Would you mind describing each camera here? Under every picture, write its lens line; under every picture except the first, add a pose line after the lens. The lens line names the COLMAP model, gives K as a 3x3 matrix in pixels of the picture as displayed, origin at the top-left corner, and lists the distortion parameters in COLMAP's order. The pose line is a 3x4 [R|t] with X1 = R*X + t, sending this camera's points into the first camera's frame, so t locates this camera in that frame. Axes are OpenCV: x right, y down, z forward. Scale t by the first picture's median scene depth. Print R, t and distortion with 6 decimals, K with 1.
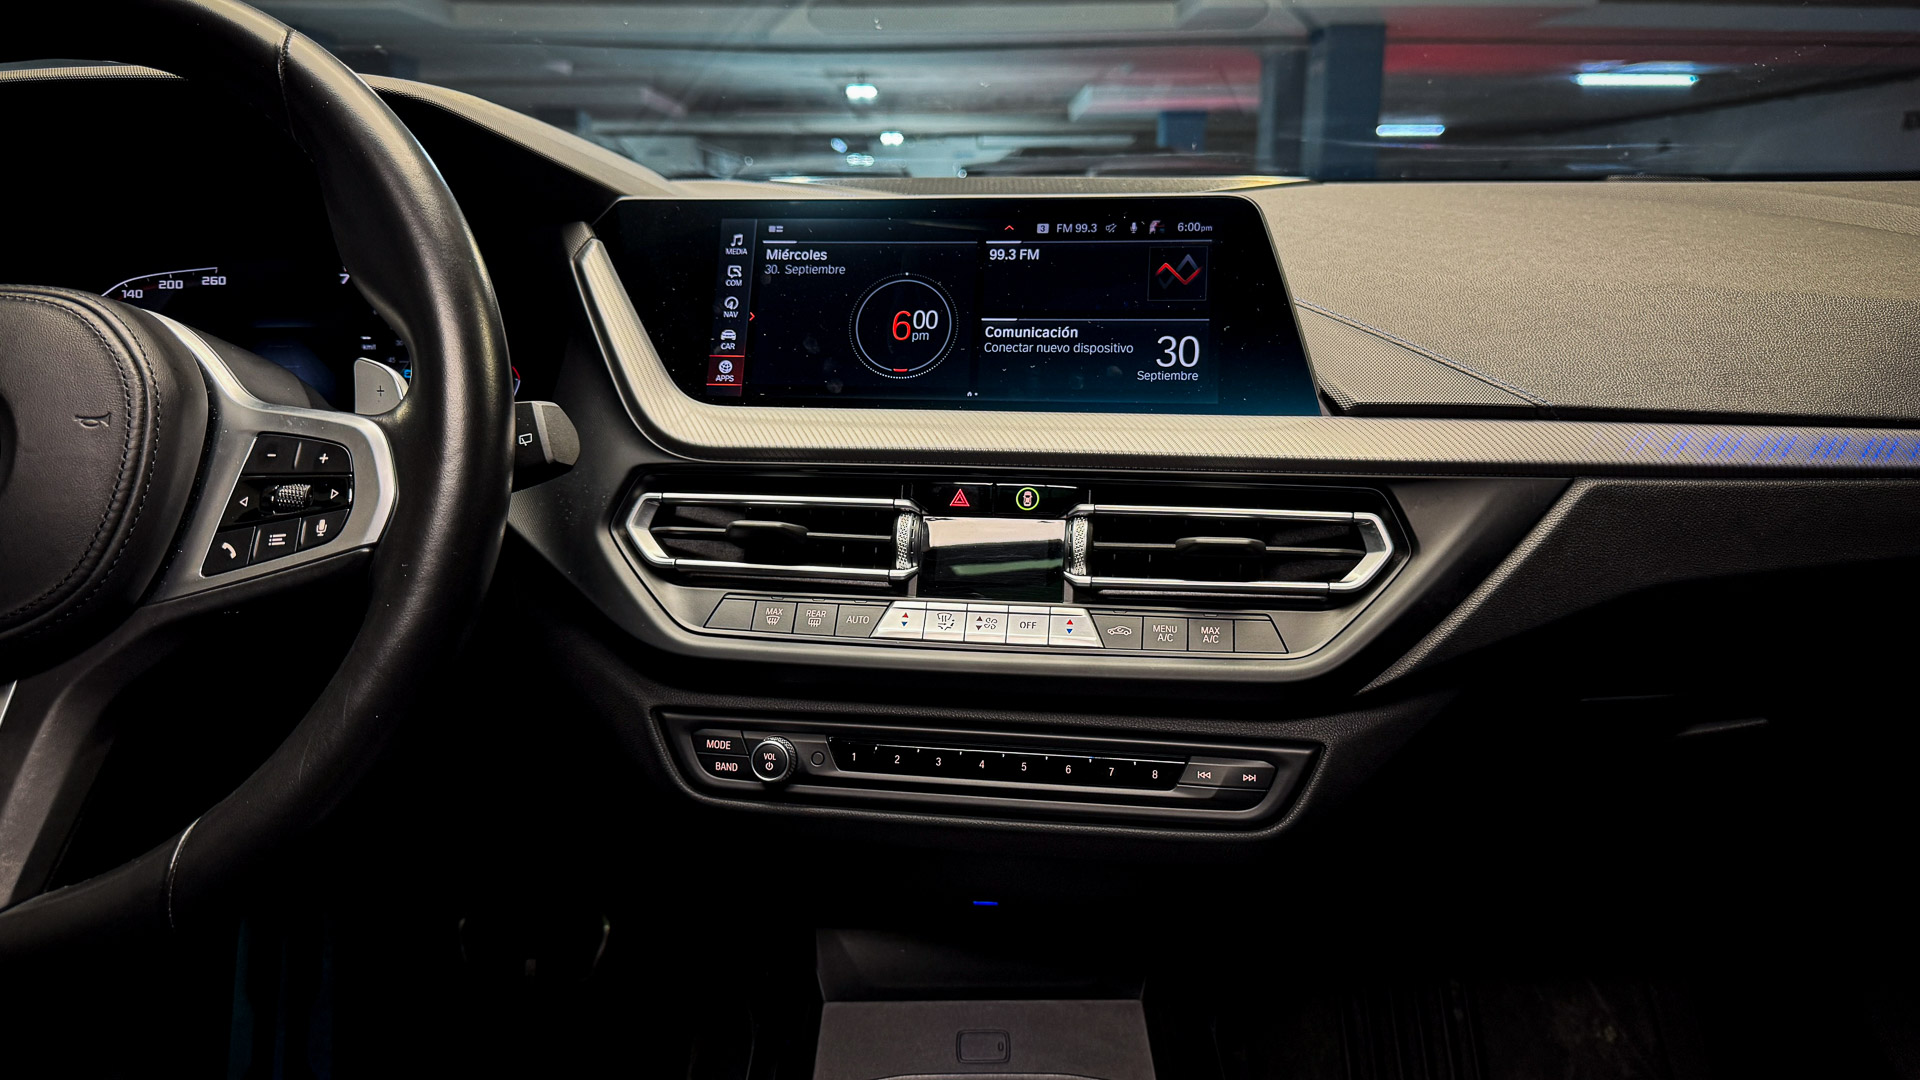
lens RADIAL K [[1409.2, 0, 943.6], [0, 1409.2, 549.2], [0, 0, 1]] dist [0.061072, -0.066990]
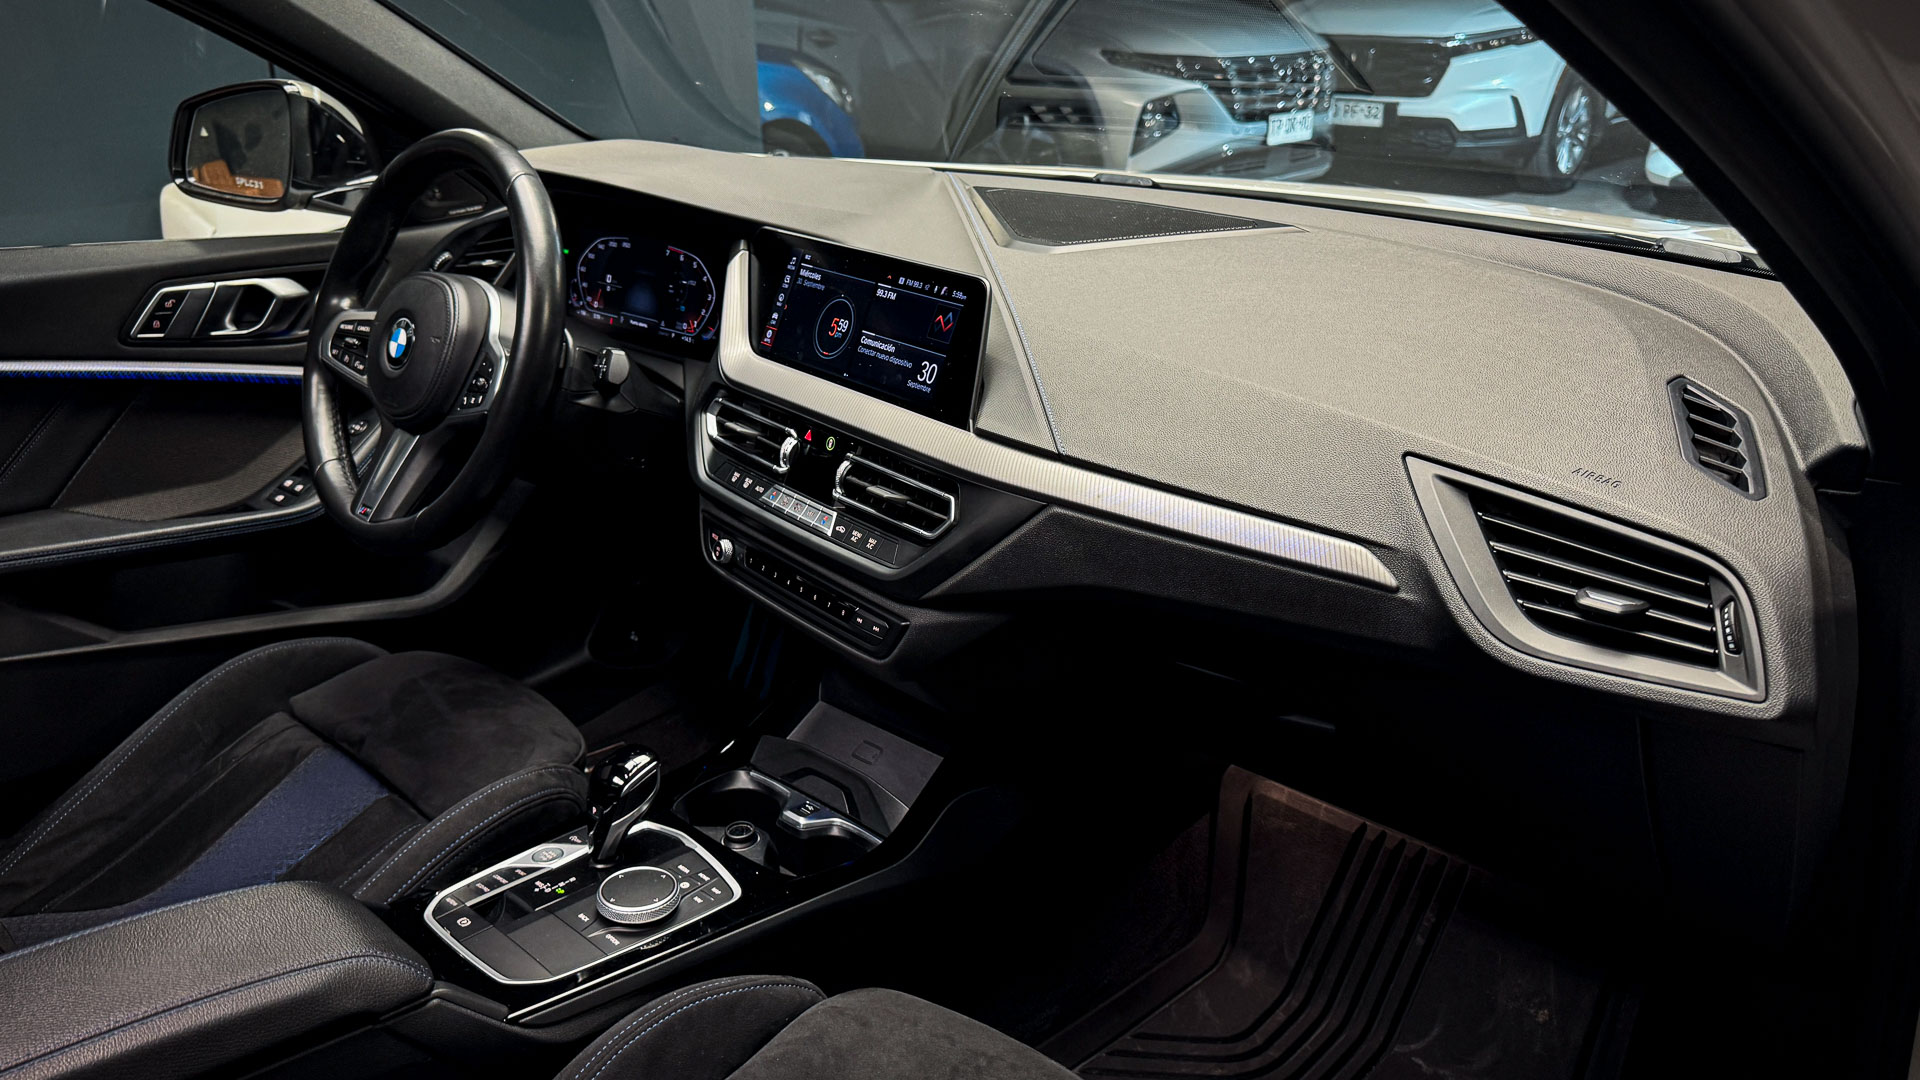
lens RADIAL K [[1507.4, 0, 953.3], [0, 1507.4, 541.4], [0, 0, 1]] dist [0.010560, 0.001709]
pose [[0.731743, 0.245379, -0.635878, 1.282692], [-0.154794, 0.968397, 0.195564, -0.284295], [0.663770, -0.044673, 0.746601, -0.263044]]
